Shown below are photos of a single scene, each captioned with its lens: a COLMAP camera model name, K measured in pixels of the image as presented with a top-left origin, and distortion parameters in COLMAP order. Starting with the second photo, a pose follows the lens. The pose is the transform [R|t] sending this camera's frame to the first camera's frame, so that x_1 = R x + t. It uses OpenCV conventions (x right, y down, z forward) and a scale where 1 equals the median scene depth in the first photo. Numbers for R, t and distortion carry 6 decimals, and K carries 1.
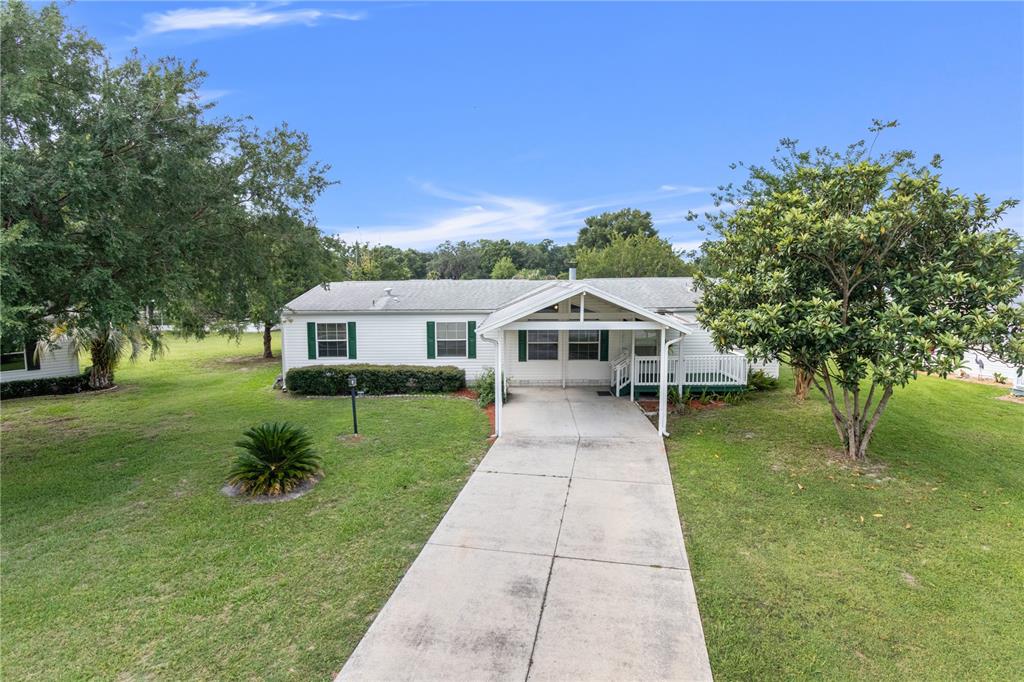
lens RADIAL K [[578.0, 0, 520.8], [0, 578.0, 311.6], [0, 0, 1]] dist [0.000732, -0.001529]
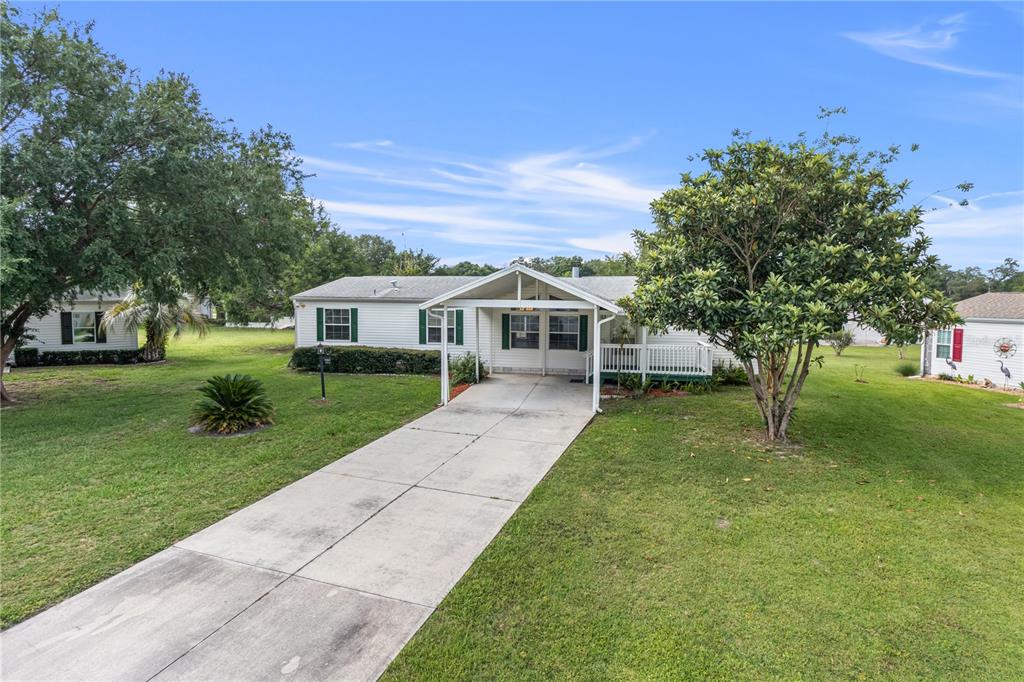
lens RADIAL K [[578.0, 0, 516.6], [0, 578.0, 307.5], [0, 0, 1]] dist [0.000732, -0.001529]
pose [[0.987376, 0.020553, -0.157053, 0.269244], [-0.026826, 0.998920, -0.037929, 0.072241], [0.156104, 0.041663, 0.986862, -0.058661]]
